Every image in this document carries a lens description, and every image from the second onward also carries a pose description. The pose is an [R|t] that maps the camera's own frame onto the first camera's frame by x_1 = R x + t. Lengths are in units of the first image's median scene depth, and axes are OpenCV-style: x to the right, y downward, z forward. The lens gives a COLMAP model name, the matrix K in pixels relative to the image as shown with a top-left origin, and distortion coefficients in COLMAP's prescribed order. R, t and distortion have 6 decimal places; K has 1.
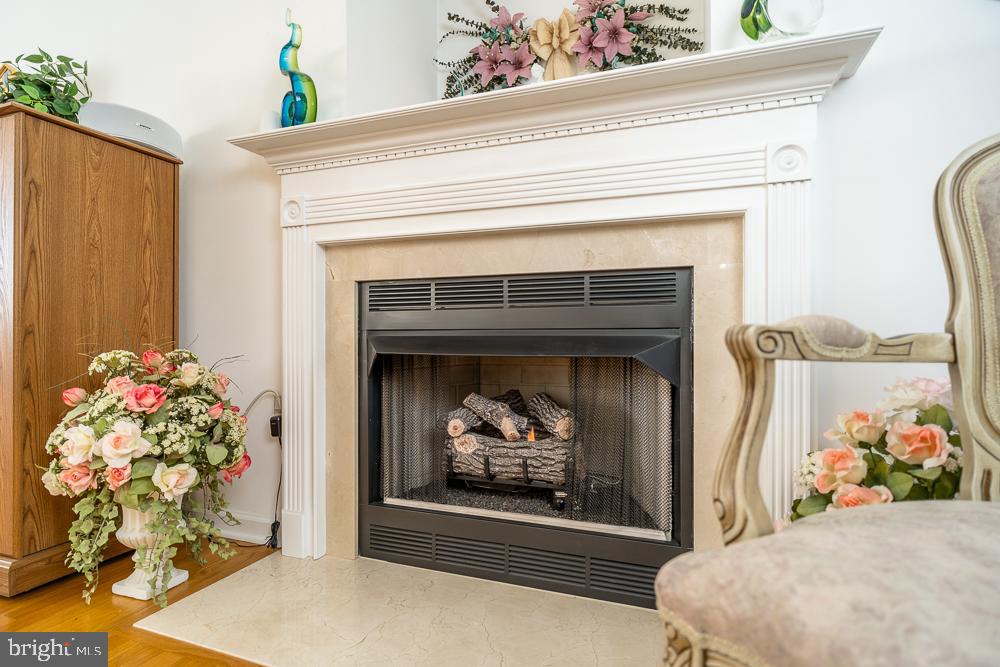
lens RADIAL K [[516.2, 0, 505.7], [0, 516.2, 333.8], [0, 0, 1]] dist [-0.003045, -0.004320]
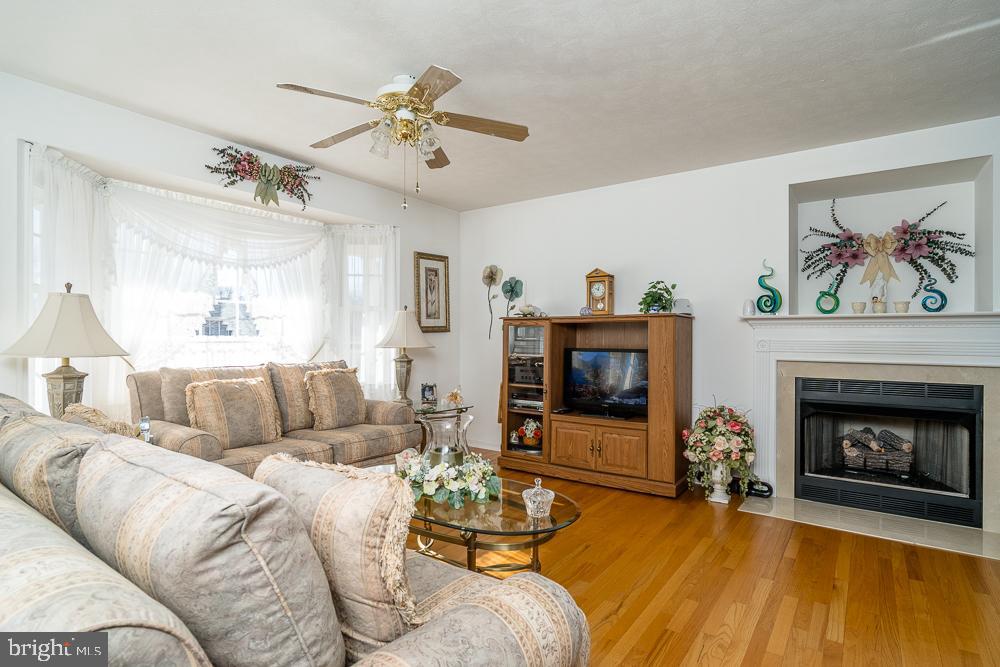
lens RADIAL K [[516.2, 0, 492.4], [0, 516.2, 334.8], [0, 0, 1]] dist [-0.003045, -0.004320]
pose [[0.959235, 0.004236, -0.282577, -0.944331], [-0.004444, 0.999990, -0.000094, -0.287335], [0.282574, 0.001346, 0.959245, -1.588352]]
